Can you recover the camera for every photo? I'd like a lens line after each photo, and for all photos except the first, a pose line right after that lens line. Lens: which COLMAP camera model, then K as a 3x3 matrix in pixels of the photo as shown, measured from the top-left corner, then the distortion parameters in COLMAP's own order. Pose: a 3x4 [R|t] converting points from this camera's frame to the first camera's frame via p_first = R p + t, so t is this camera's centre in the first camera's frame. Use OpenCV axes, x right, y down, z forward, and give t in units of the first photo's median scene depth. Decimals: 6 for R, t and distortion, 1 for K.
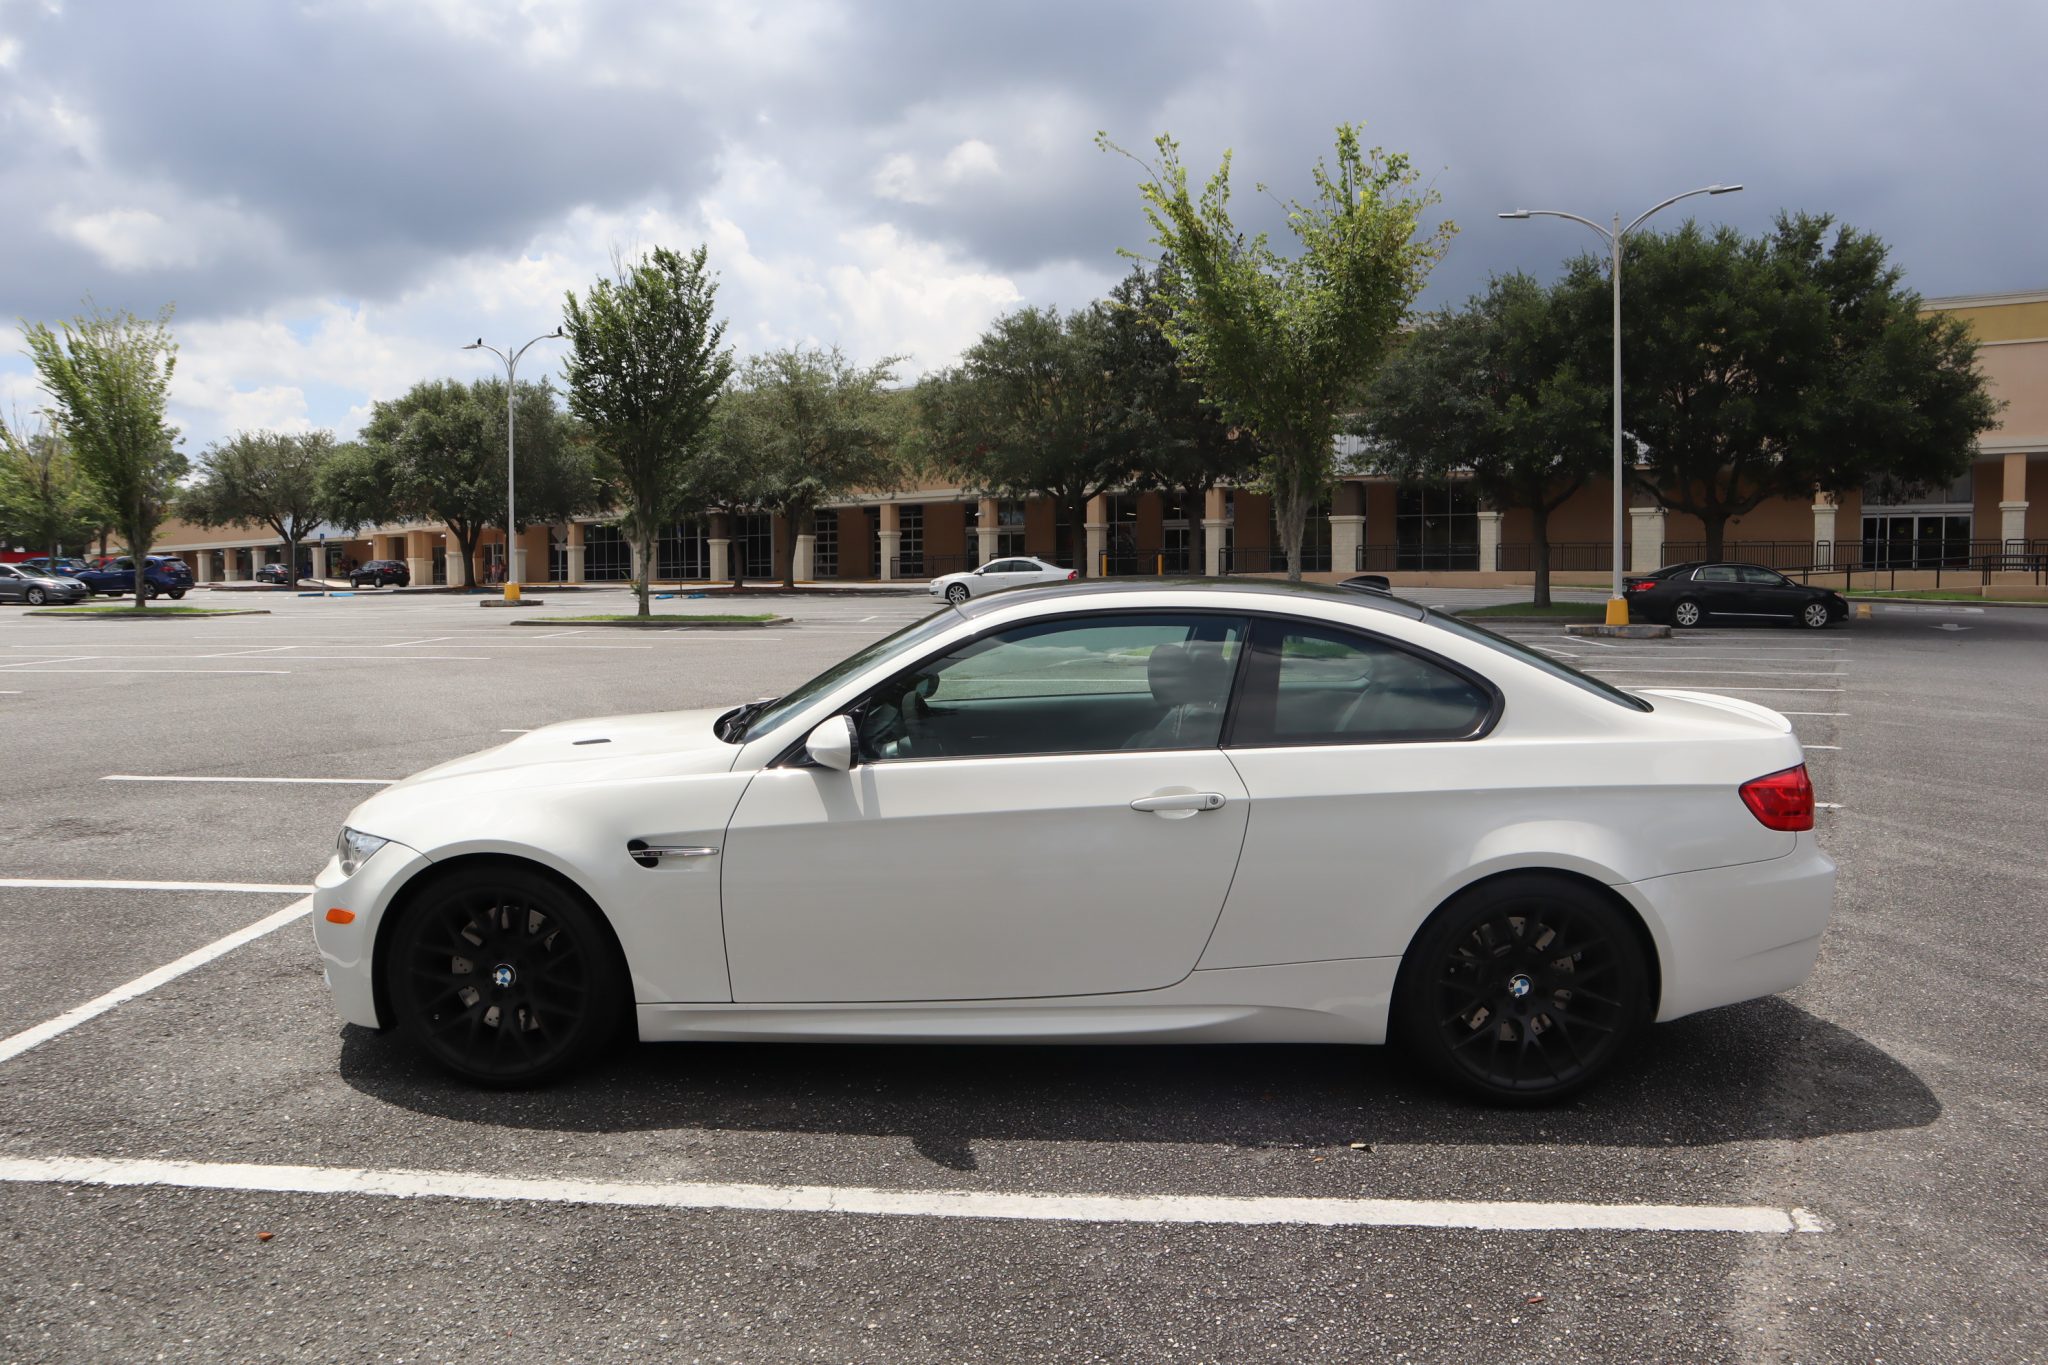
lens RADIAL K [[1436.5, 0, 1039.8], [0, 1436.5, 687.2], [0, 0, 1]] dist [-0.128511, 0.077898]
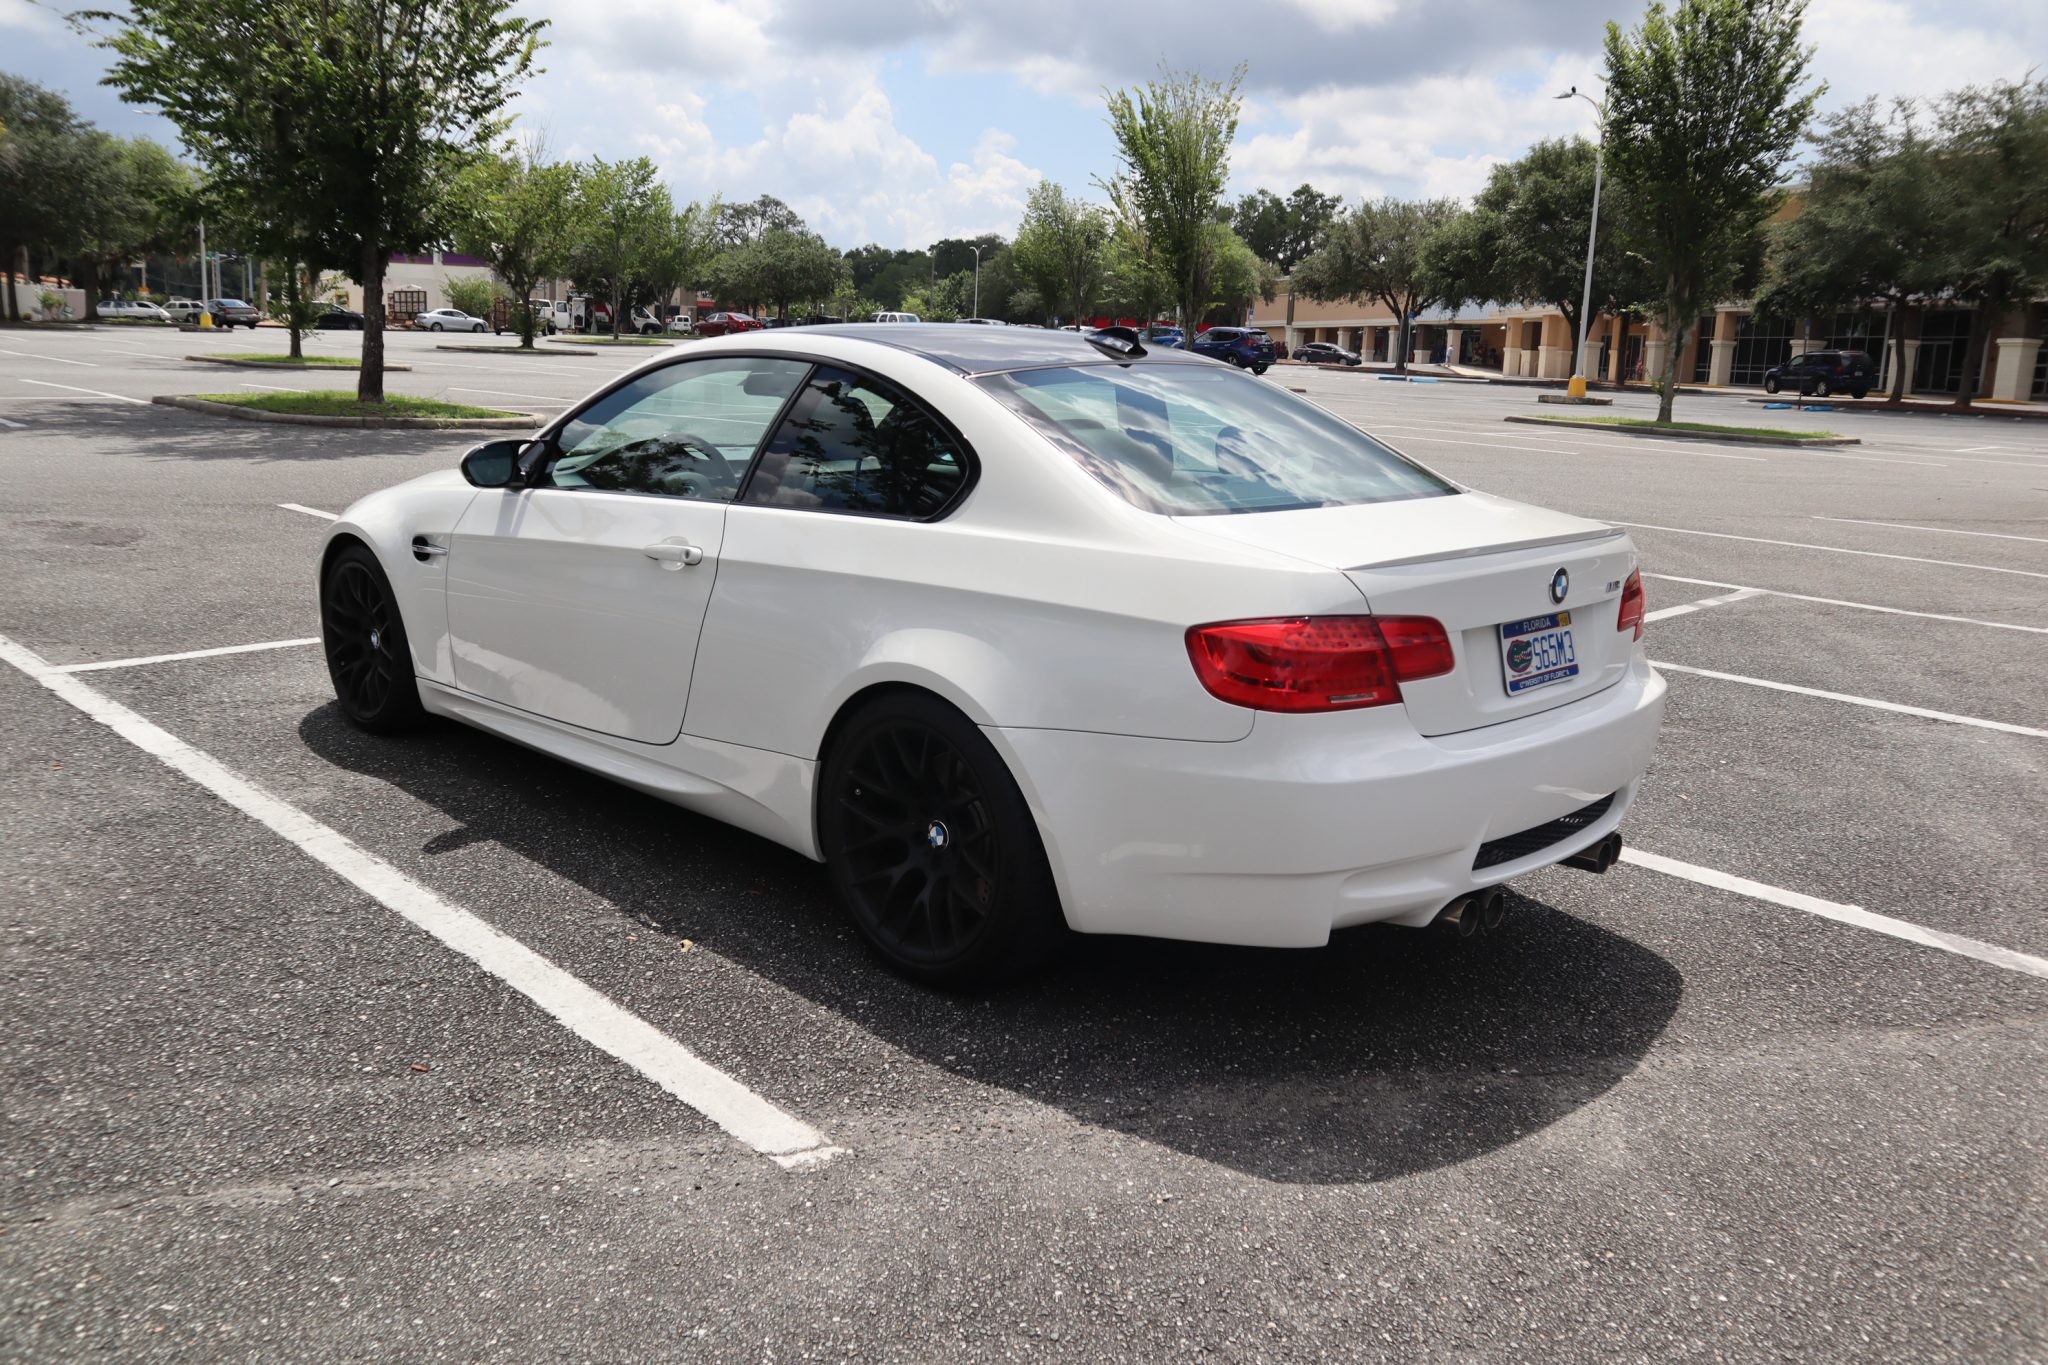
lens RADIAL K [[1670.3, 0, 1037.3], [0, 1670.3, 674.1], [0, 0, 1]] dist [-0.097202, 0.094069]
pose [[0.731194, 0.163783, -0.662217, 0.121815], [-0.096486, 0.985821, 0.137283, -0.001732], [0.675312, -0.036486, 0.736629, 0.041835]]
